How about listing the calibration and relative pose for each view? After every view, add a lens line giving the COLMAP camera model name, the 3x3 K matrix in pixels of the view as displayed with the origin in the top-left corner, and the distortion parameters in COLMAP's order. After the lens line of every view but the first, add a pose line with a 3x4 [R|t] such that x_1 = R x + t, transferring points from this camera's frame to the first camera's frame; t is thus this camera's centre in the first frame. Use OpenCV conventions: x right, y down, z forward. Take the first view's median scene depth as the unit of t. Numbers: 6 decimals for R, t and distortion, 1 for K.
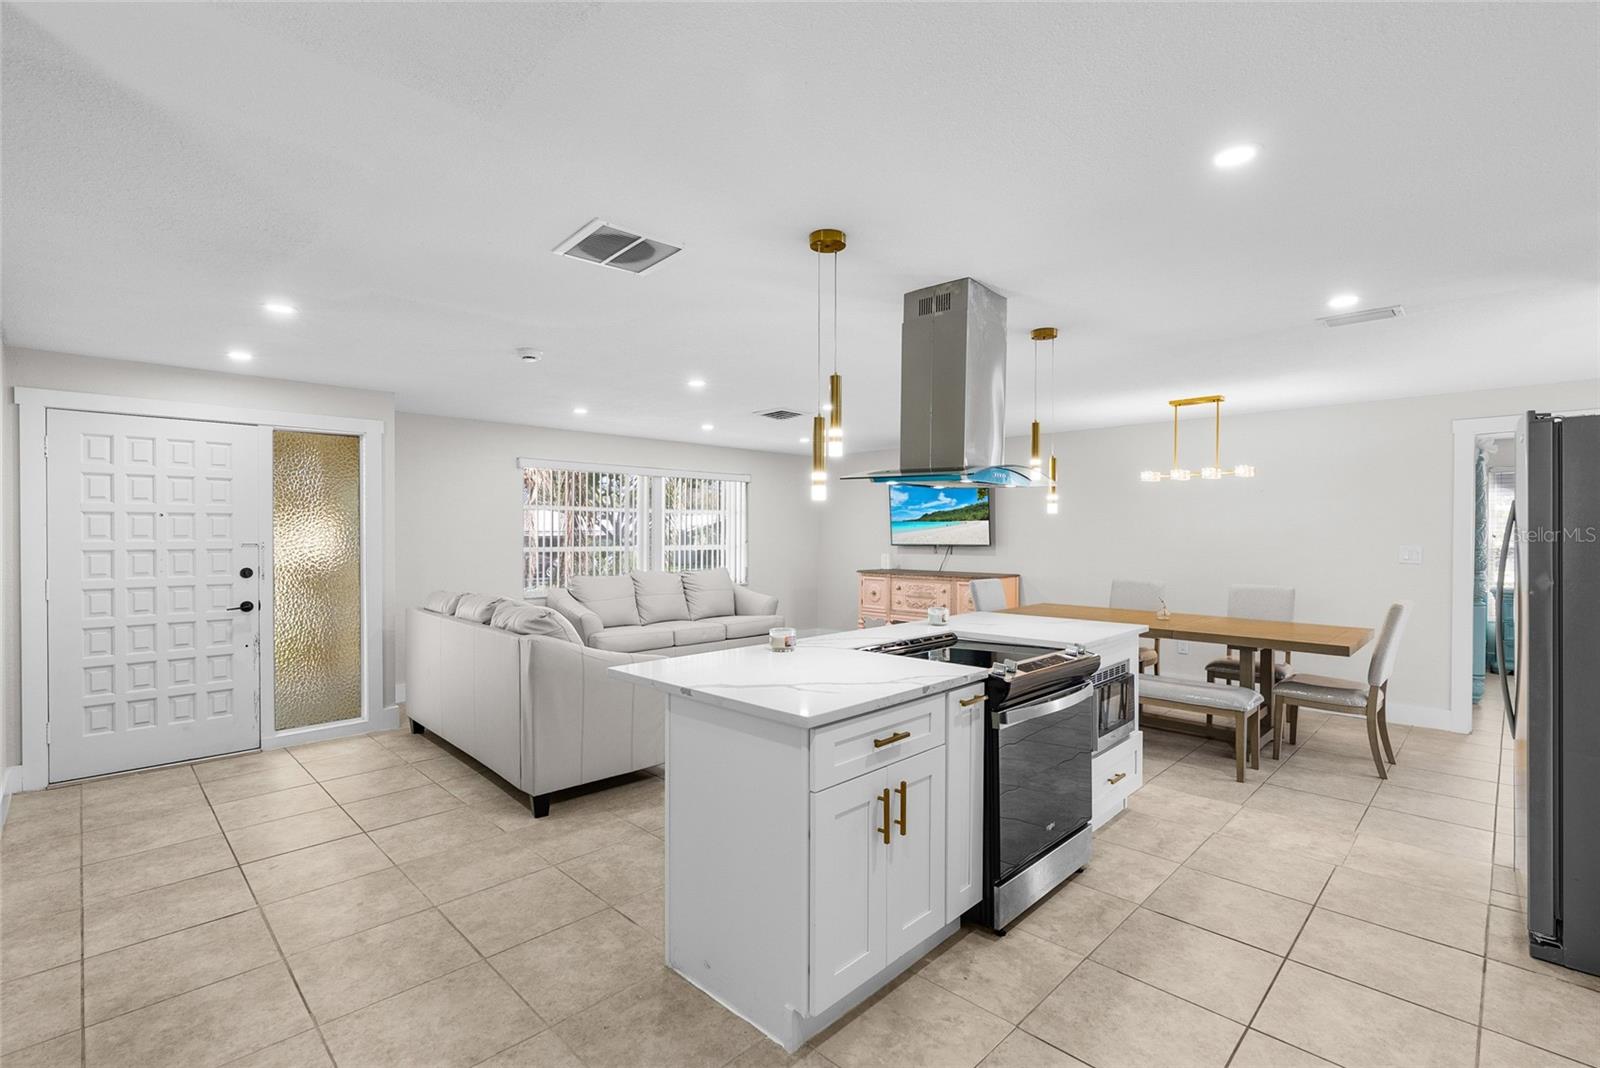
lens RADIAL K [[720.6, 0, 801.2], [0, 720.6, 535.7], [0, 0, 1]] dist [-0.004528, 0.001606]
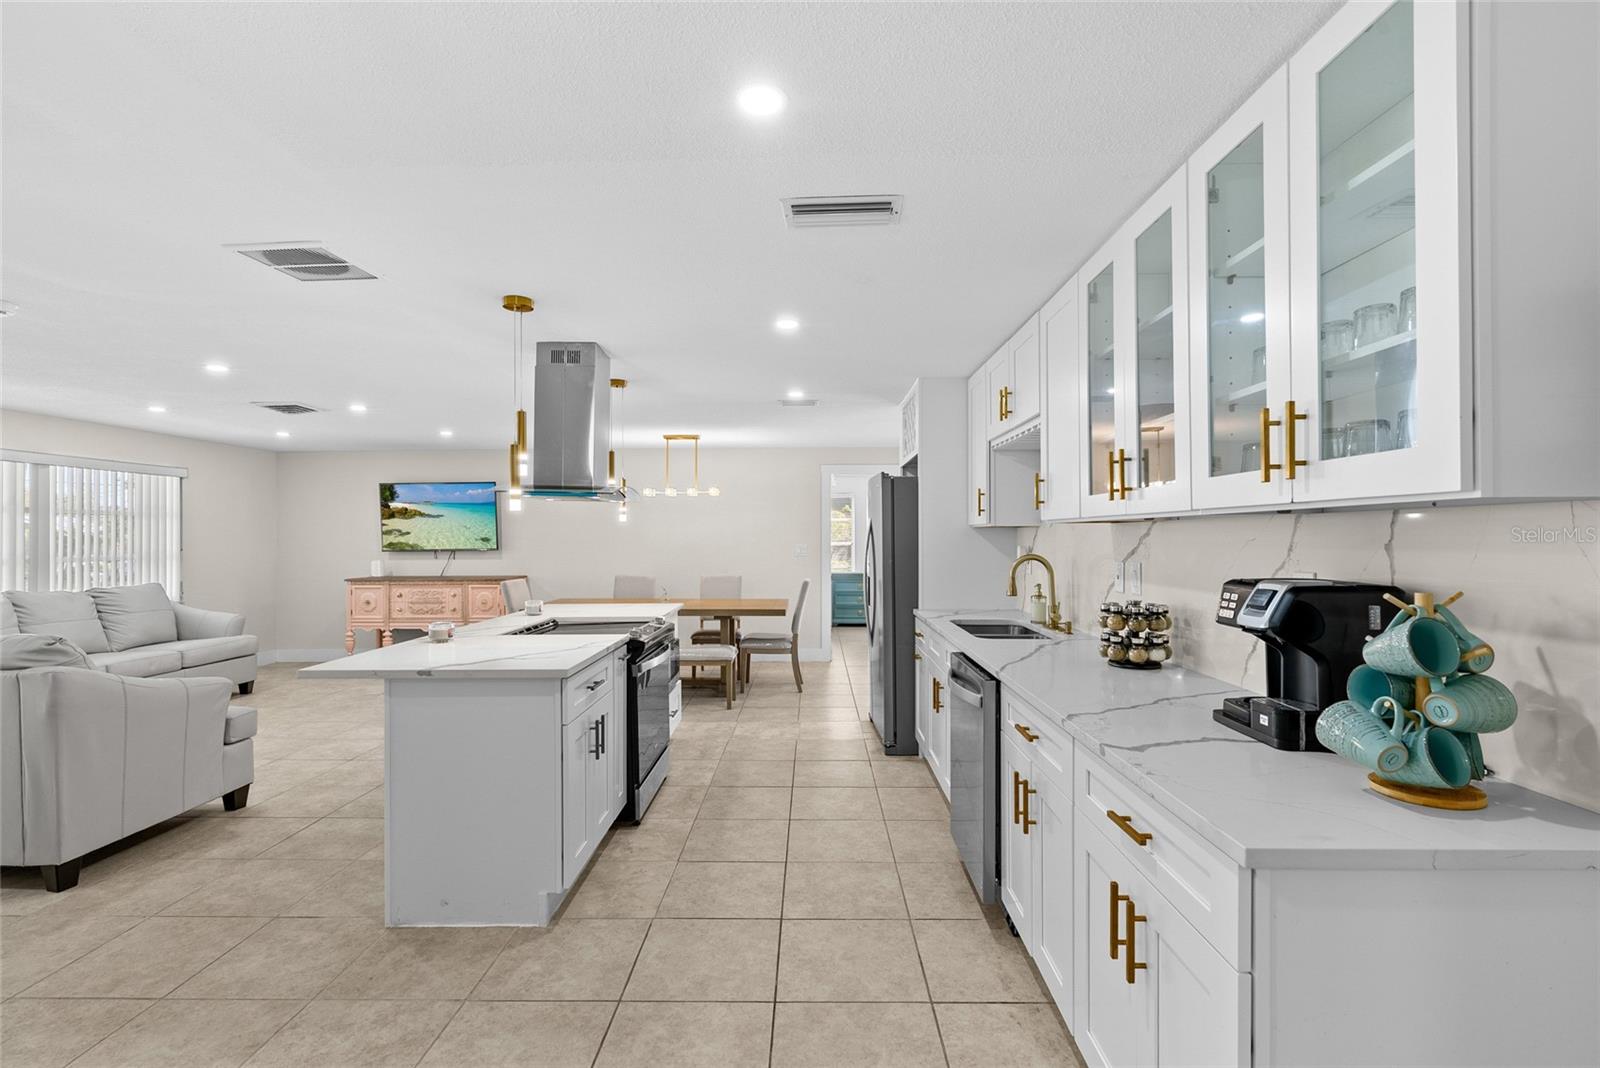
lens RADIAL K [[721.9, 0, 800.0], [0, 721.9, 534.0], [0, 0, 1]] dist [-0.002290, 0.001061]
pose [[0.721719, -0.001941, 0.692184, -0.319949], [0.008562, 0.999945, -0.006124, 0.002072], [-0.692134, 0.010346, 0.721695, -0.160443]]
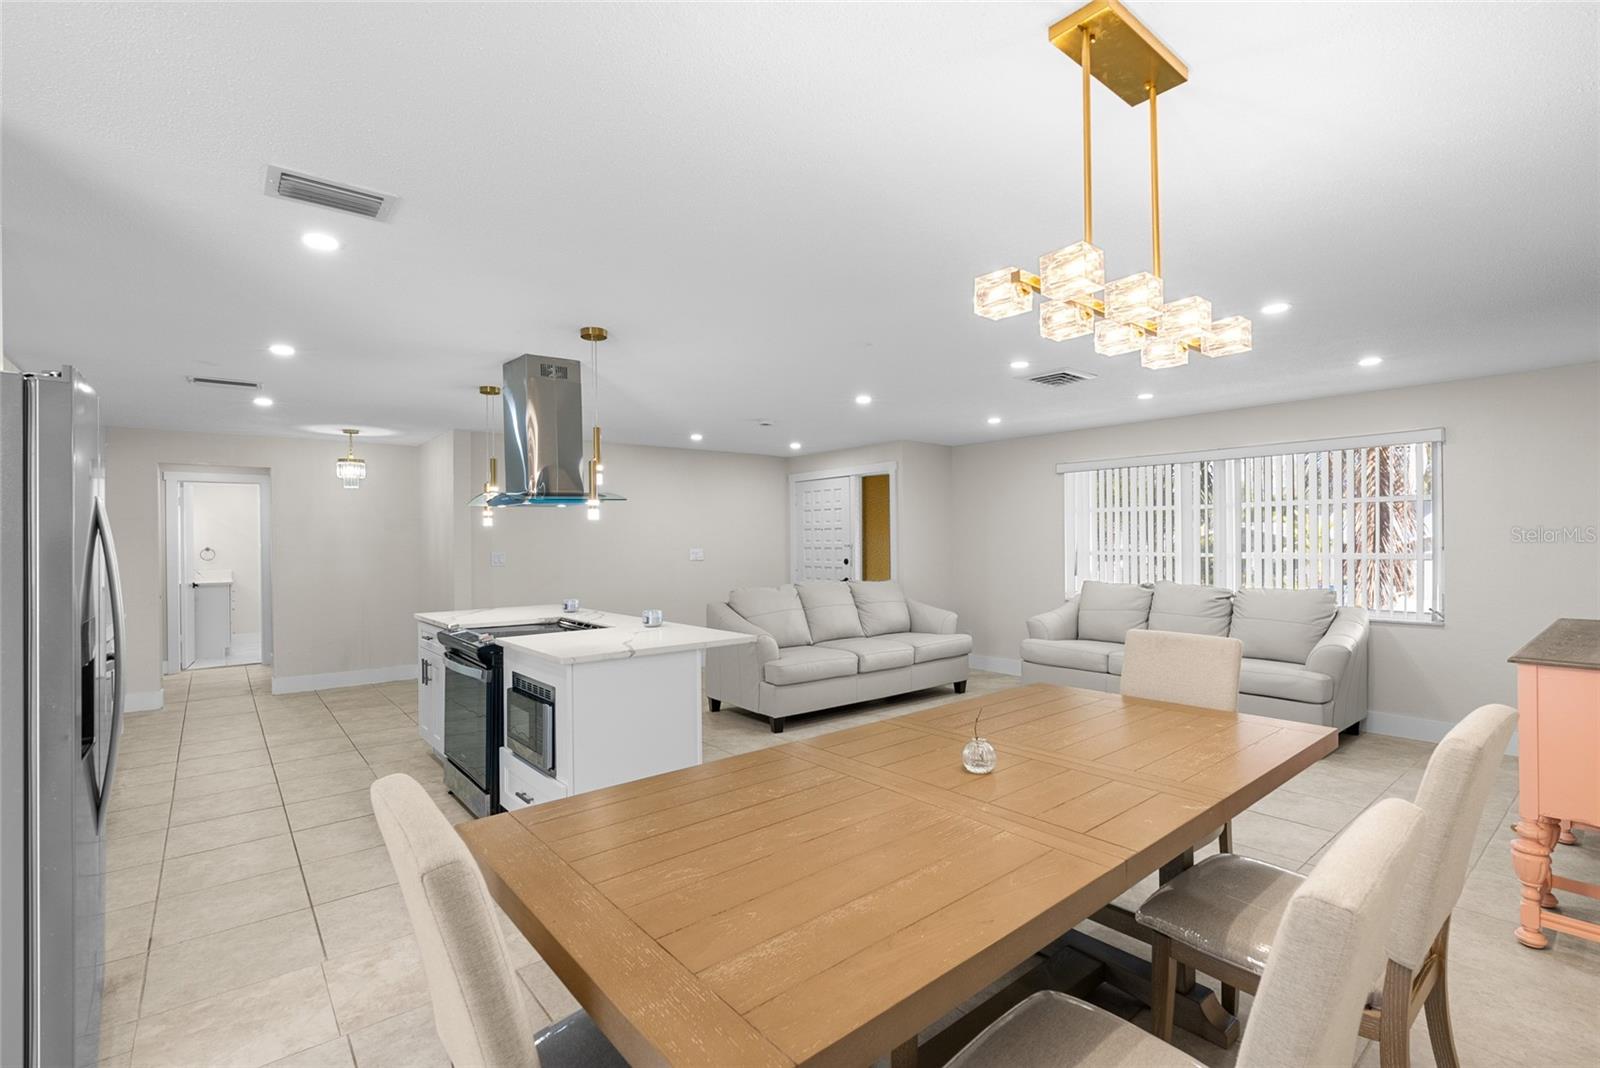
lens RADIAL K [[720.6, 0, 801.2], [0, 720.6, 535.7], [0, 0, 1]] dist [-0.004528, 0.001606]
pose [[-0.100900, -0.005330, -0.994882, 1.244736], [0.006521, 0.999961, -0.006019, -0.002084], [0.994875, -0.007094, -0.100861, 1.345798]]
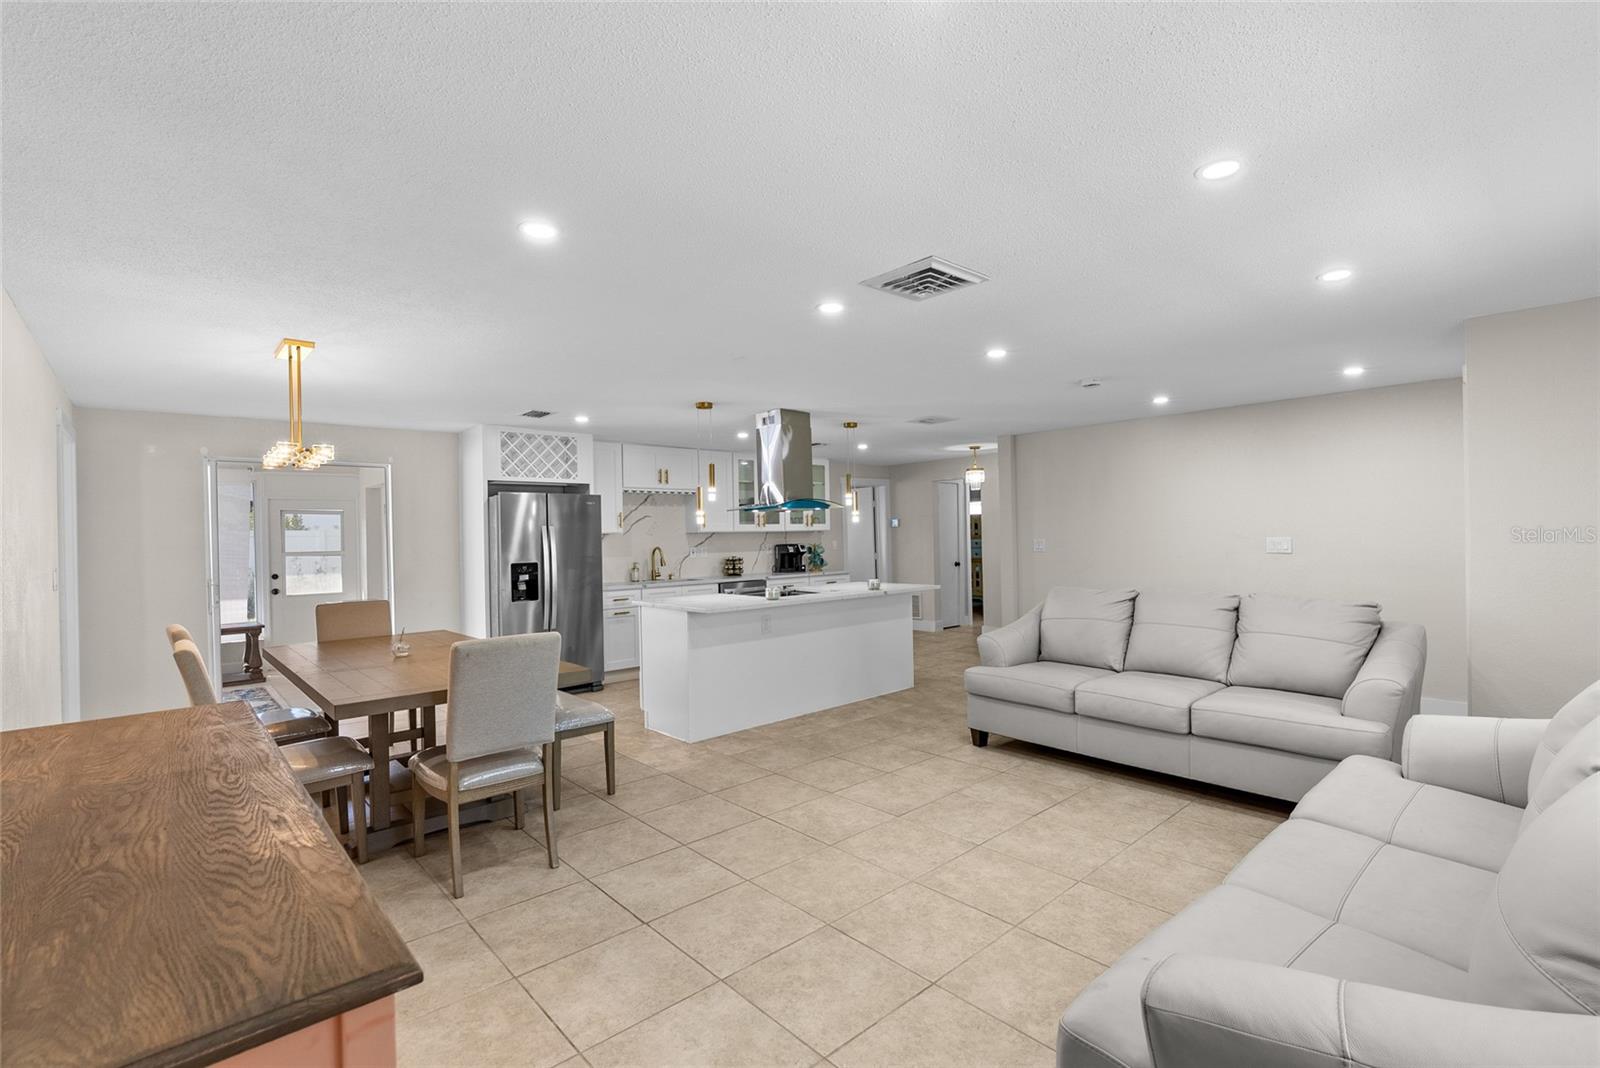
lens RADIAL K [[721.9, 0, 800.0], [0, 721.9, 534.0], [0, 0, 1]] dist [-0.002290, 0.001061]
pose [[-0.998314, 0.019406, 0.054702, 0.056343], [0.019557, 0.999806, 0.002230, -0.008596], [-0.054648, 0.003296, -0.998500, 2.467952]]
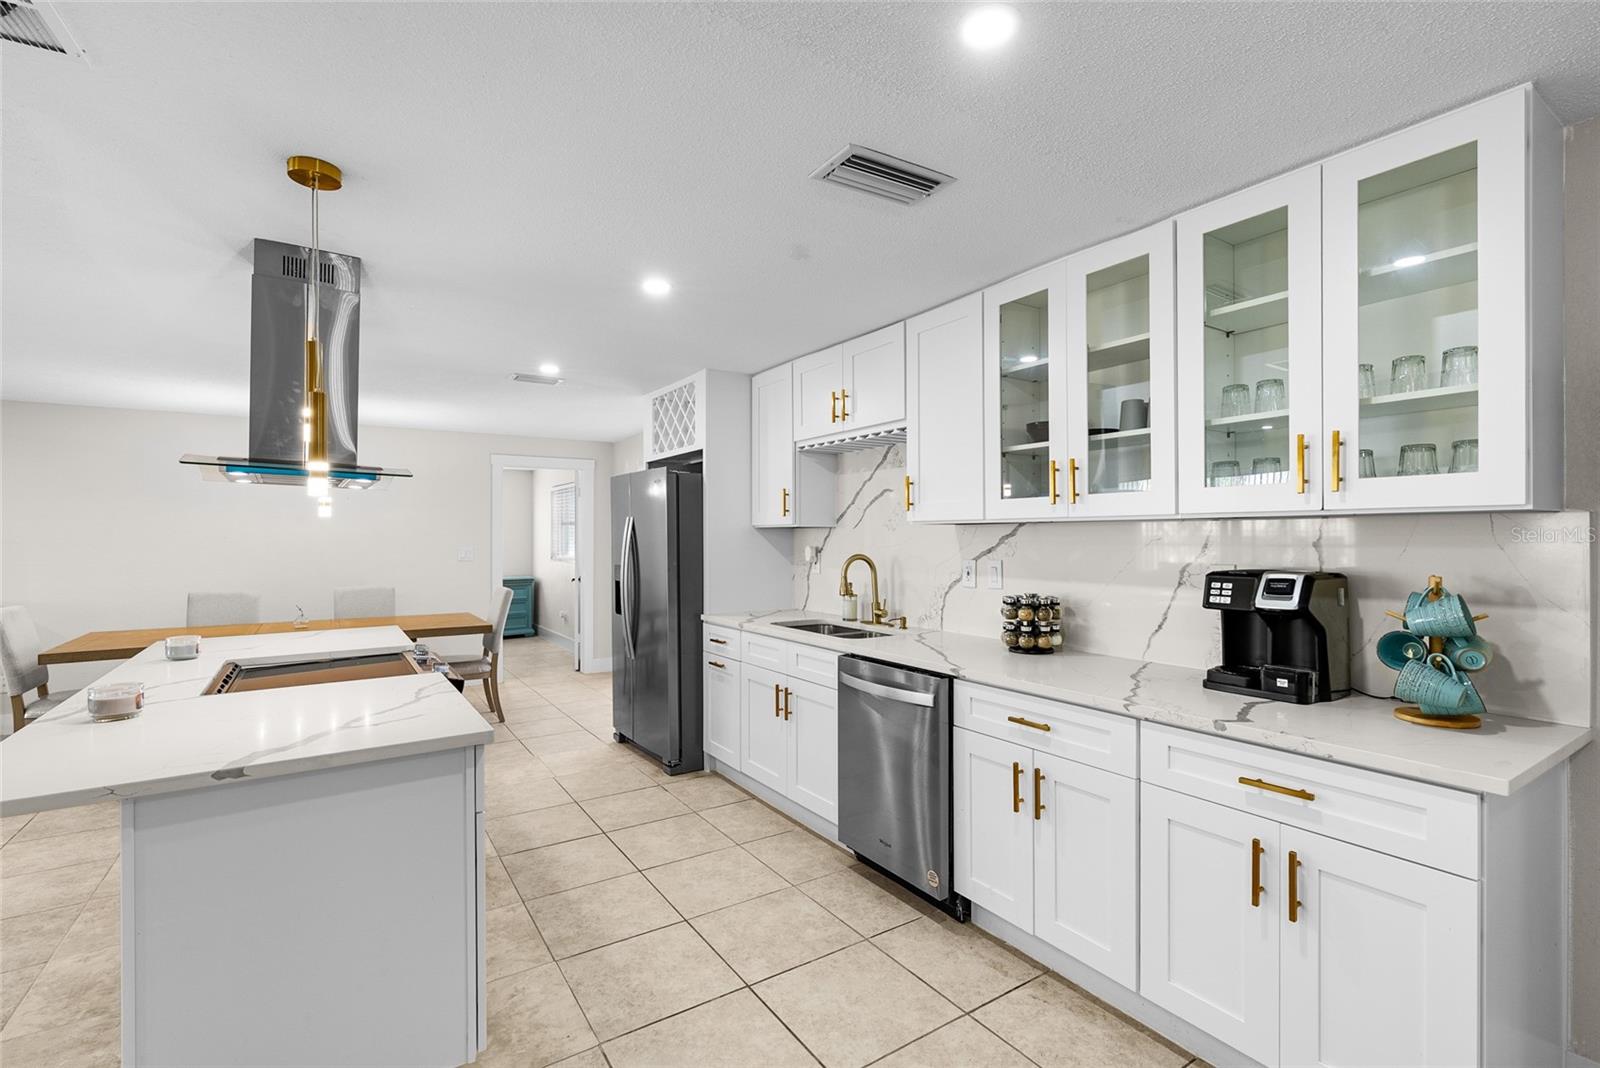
lens RADIAL K [[720.6, 0, 801.2], [0, 720.6, 535.7], [0, 0, 1]] dist [-0.004528, 0.001606]
pose [[0.207327, -0.001258, 0.978271, -0.425063], [0.009251, 0.999957, -0.000674, -0.000150], [-0.978228, 0.009190, 0.207330, 0.205296]]
